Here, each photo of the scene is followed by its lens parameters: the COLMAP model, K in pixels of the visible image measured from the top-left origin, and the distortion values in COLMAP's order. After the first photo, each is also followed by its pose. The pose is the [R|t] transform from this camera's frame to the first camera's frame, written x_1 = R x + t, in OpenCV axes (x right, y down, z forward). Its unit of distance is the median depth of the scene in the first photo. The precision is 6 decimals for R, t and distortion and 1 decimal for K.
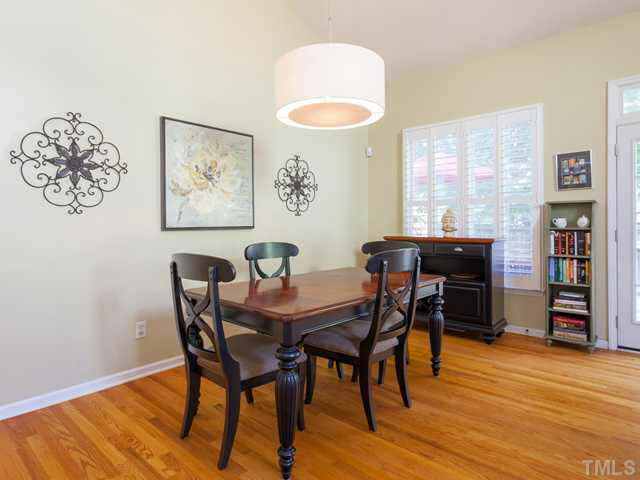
lens RADIAL K [[374.6, 0, 321.9], [0, 374.6, 215.7], [0, 0, 1]] dist [-0.001813, 0.000586]
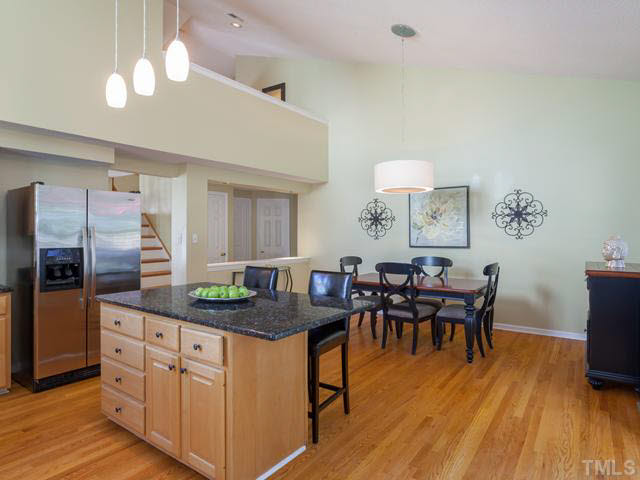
lens RADIAL K [[362.1, 0, 318.3], [0, 362.1, 234.7], [0, 0, 1]] dist [-0.001972, -0.001150]
pose [[0.100457, -0.000419, -0.994941, 1.363691], [0.021878, 0.999759, 0.001788, -0.039816], [0.994701, -0.021947, 0.100442, 0.302715]]
